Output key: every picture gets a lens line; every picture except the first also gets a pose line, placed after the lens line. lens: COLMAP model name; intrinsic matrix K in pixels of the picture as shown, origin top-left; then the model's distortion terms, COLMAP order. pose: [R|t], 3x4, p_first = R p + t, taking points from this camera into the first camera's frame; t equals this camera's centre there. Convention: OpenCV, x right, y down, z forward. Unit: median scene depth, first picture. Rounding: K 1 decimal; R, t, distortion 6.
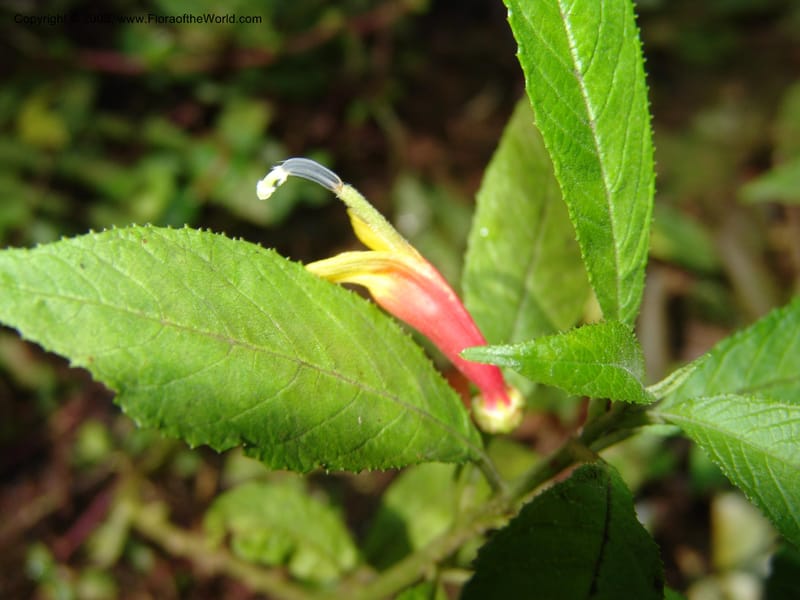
lens RADIAL K [[1259.0, 0, 400.0], [0, 1259.0, 300.0], [0, 0, 1]] dist [-0.296082, 0.813755]
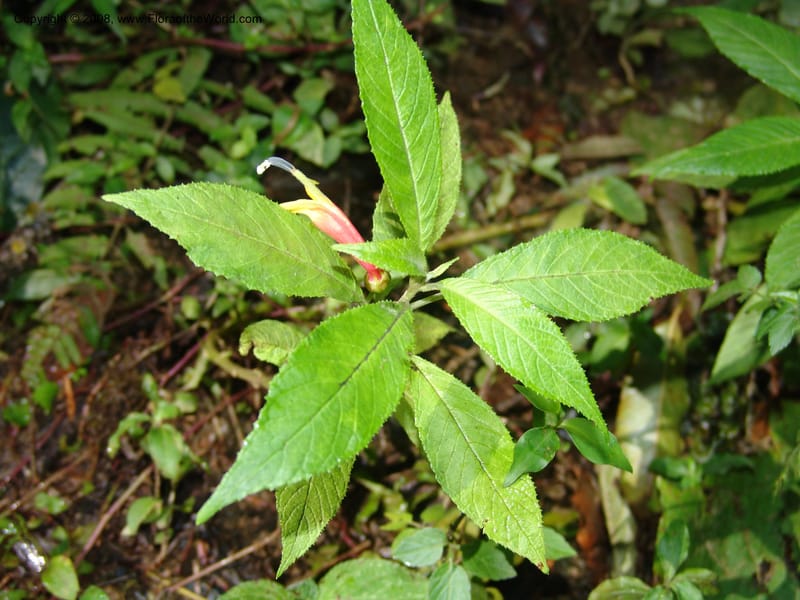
lens RADIAL K [[1273.3, 0, 400.4], [0, 1273.3, 365.9], [0, 0, 1]] dist [-0.226961, 0.926653]
pose [[0.992157, 0.088266, -0.088503, 0.366207], [-0.078604, 0.991116, 0.107283, -0.000936], [0.097186, -0.099485, 0.990282, -1.240851]]
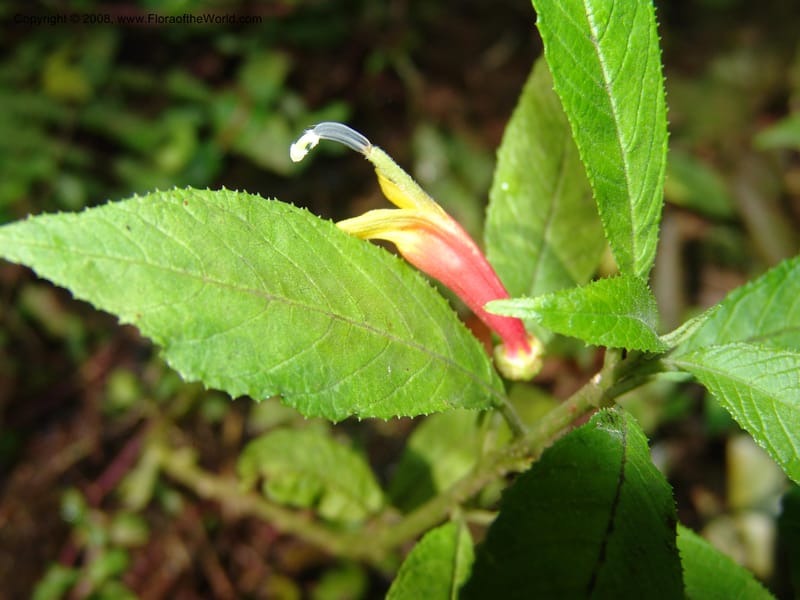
lens RADIAL K [[1259.0, 0, 400.0], [0, 1259.0, 300.0], [0, 0, 1]] dist [-0.296082, 0.813755]
pose [[0.999878, -0.007480, -0.013710, -0.007954], [0.008090, 0.998955, 0.044982, -0.010179], [0.013360, -0.045087, 0.998894, -0.055616]]
